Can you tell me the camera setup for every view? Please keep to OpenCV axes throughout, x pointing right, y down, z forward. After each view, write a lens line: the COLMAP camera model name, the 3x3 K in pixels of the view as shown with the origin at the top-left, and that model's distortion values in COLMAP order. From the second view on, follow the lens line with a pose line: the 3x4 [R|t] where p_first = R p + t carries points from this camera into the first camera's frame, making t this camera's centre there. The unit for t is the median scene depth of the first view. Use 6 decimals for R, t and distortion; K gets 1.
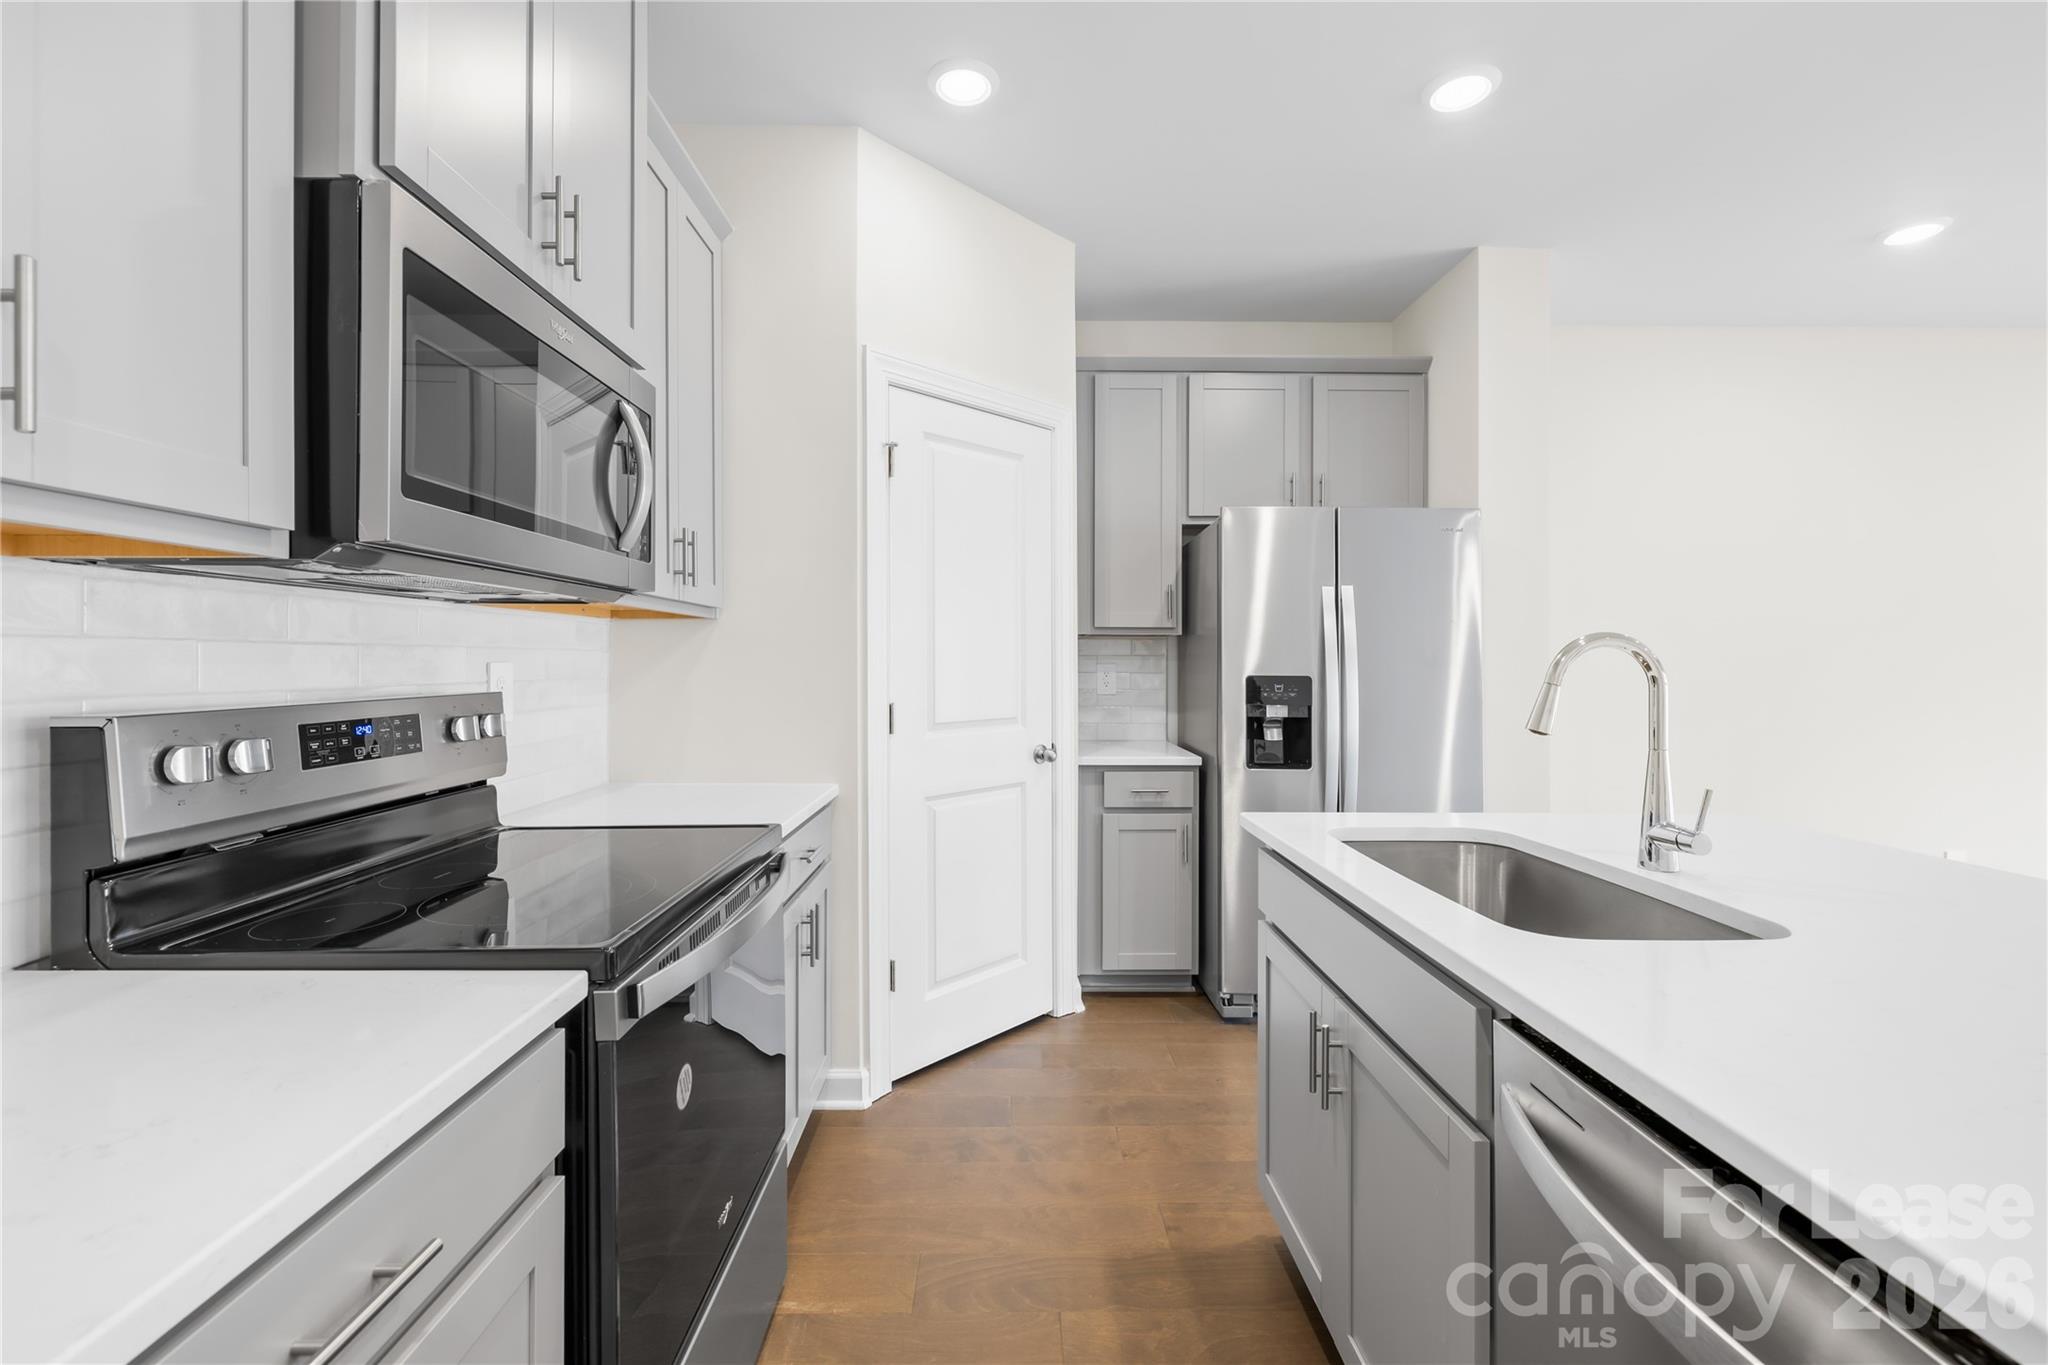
lens RADIAL K [[845.1, 0, 1021.7], [0, 845.1, 655.5], [0, 0, 1]] dist [0.000384, 0.000284]
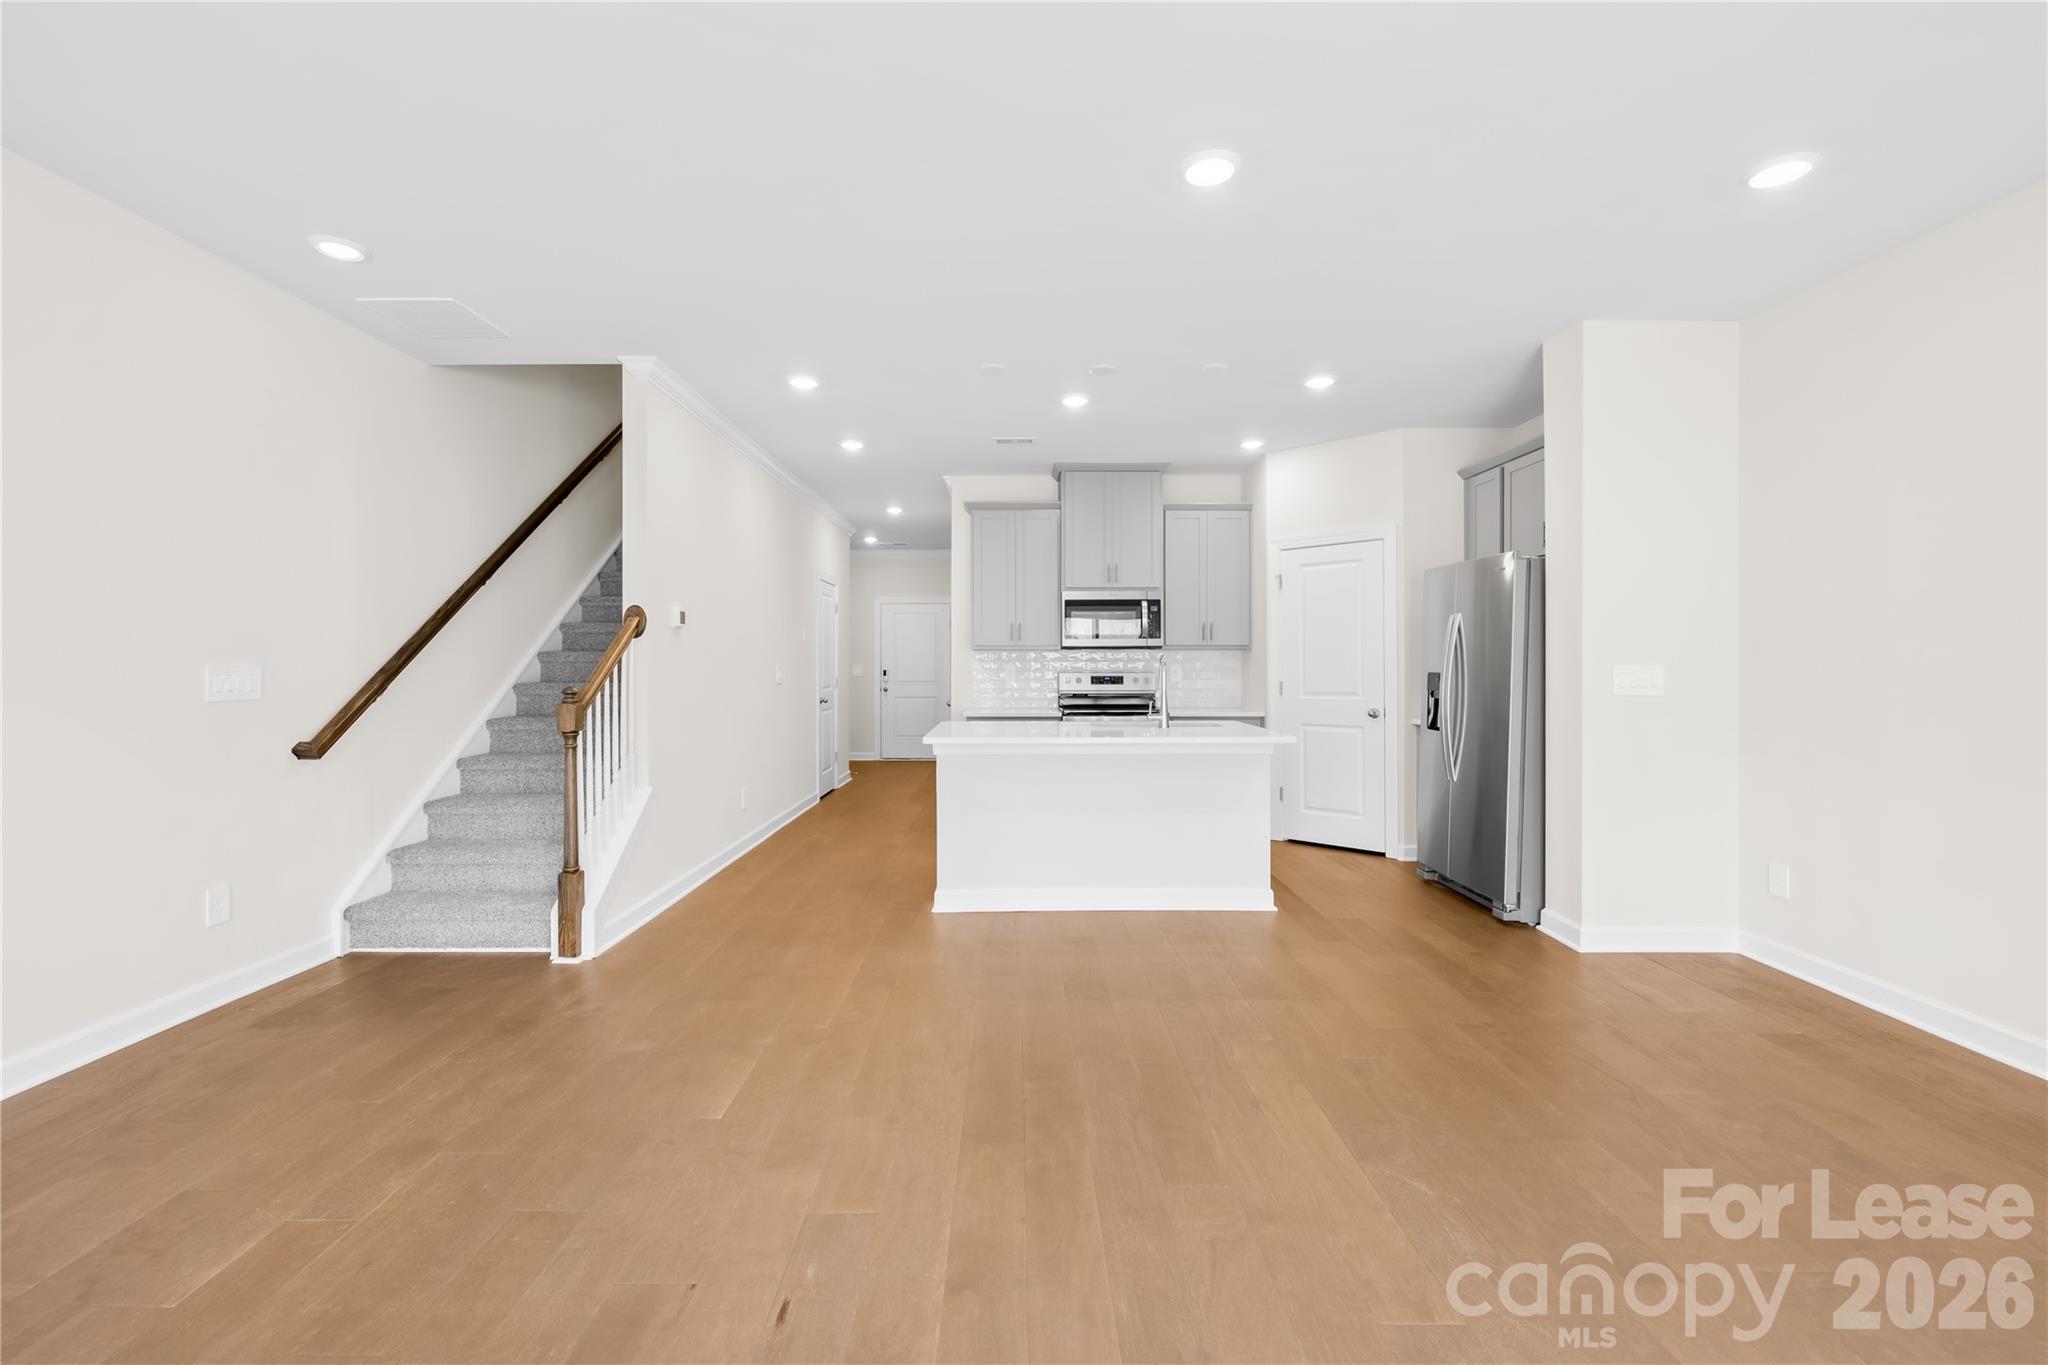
lens RADIAL K [[873.8, 0, 1003.0], [0, 873.8, 665.0], [0, 0, 1]] dist [-0.001096, 0.000116]
pose [[0.020761, 0.001879, -0.999783, 2.760584], [0.006401, 0.999977, 0.002012, -0.001208], [0.999764, -0.006441, 0.020749, 0.187672]]
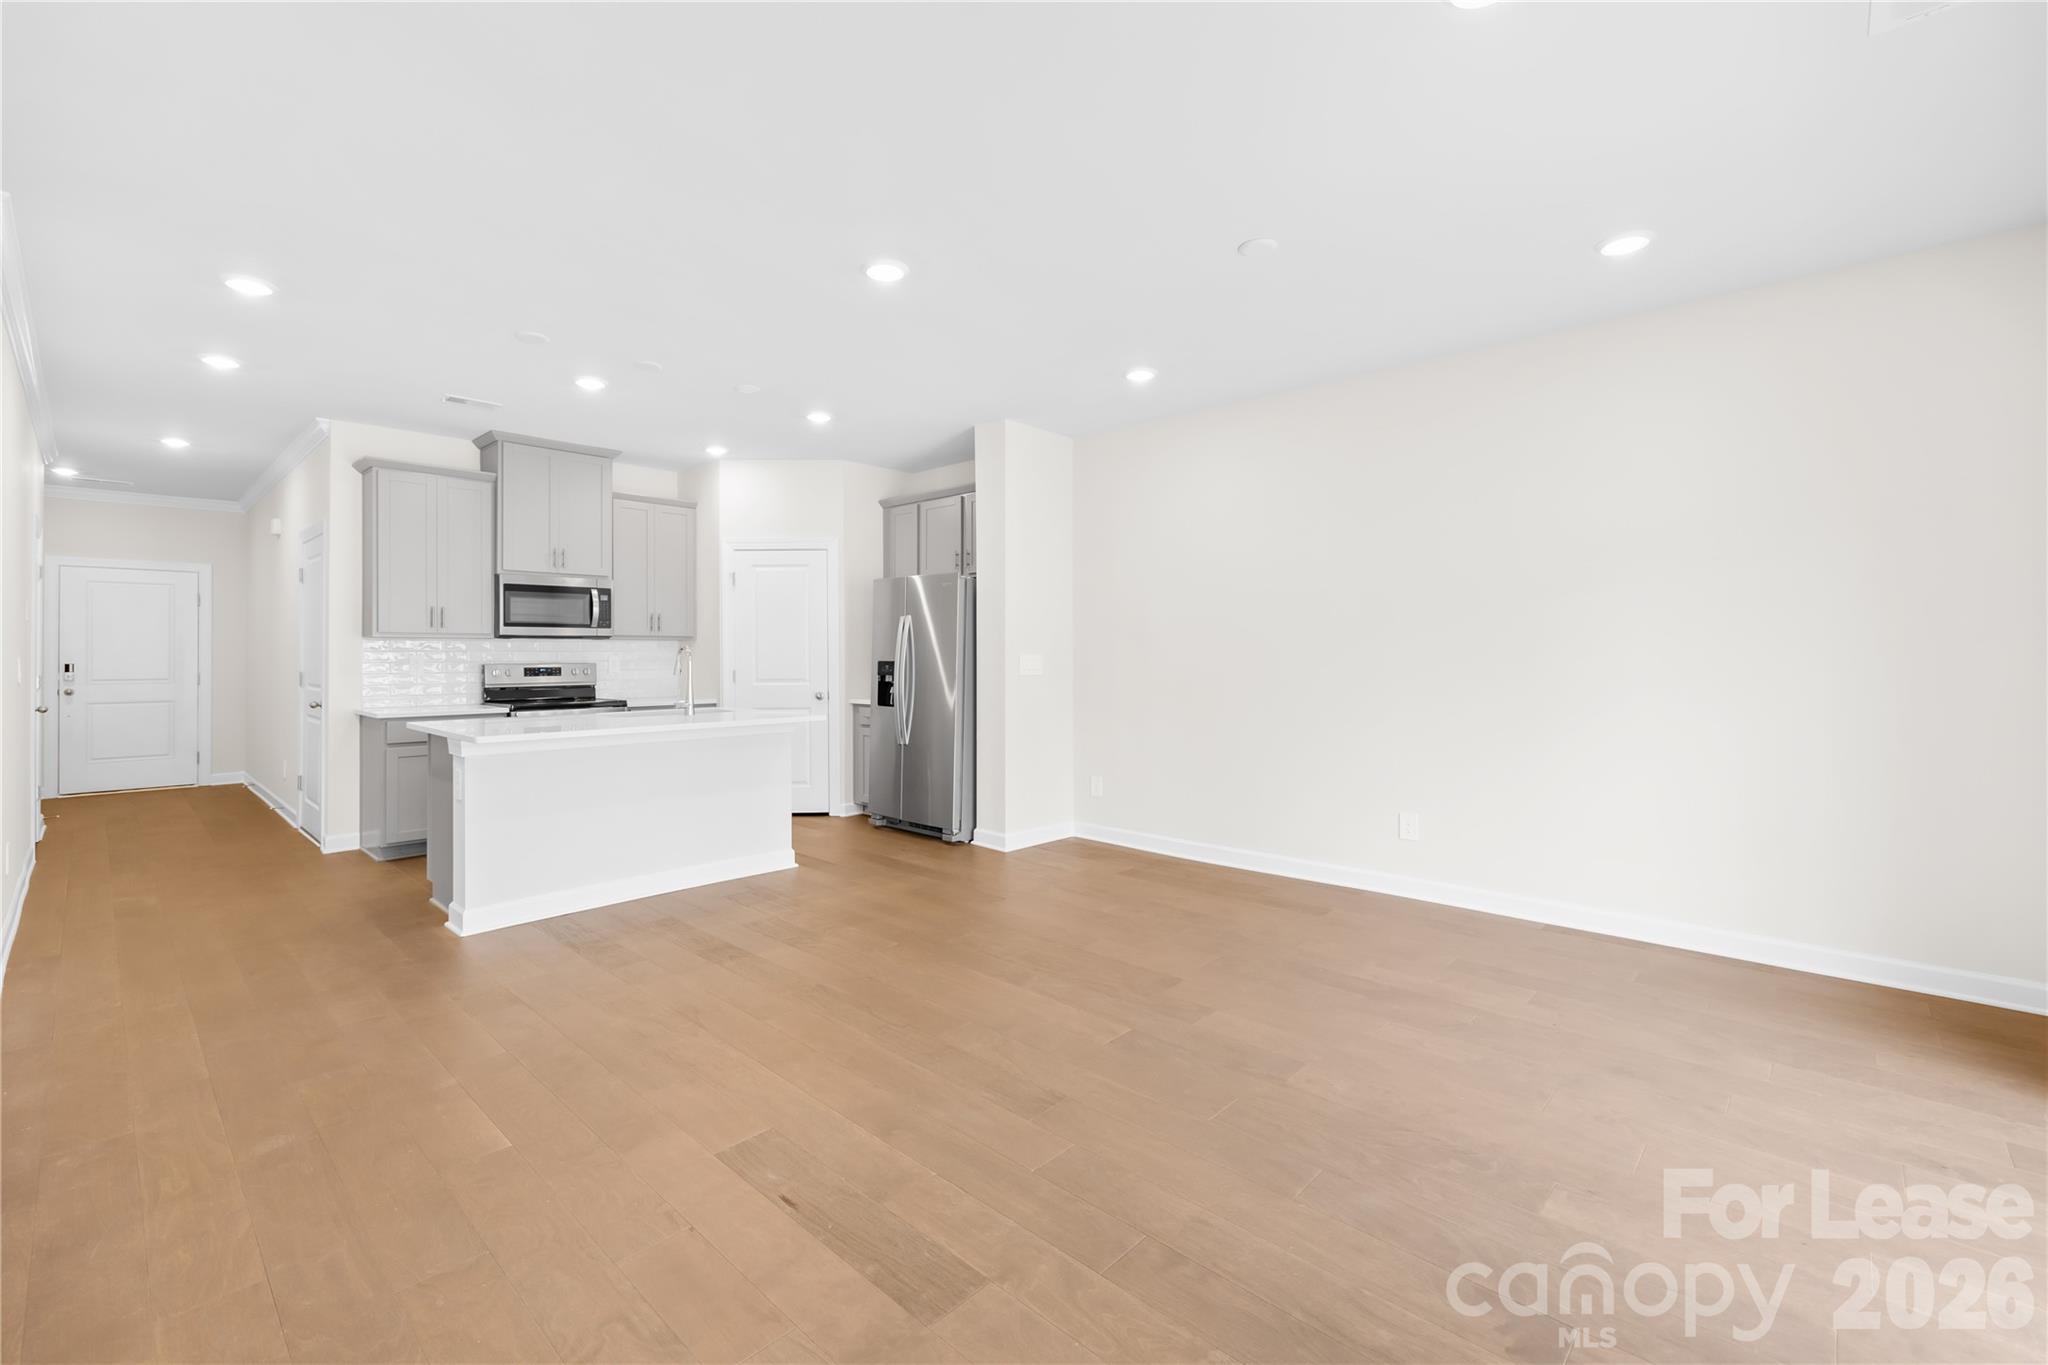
lens RADIAL K [[874.0, 0, 1030.1], [0, 874.0, 646.2], [0, 0, 1]] dist [-0.001970, -0.000171]
pose [[0.747746, -0.005750, -0.663960, 2.784825], [0.004431, 0.999983, -0.003670, -0.005547], [0.663970, -0.000198, 0.747759, -0.501836]]
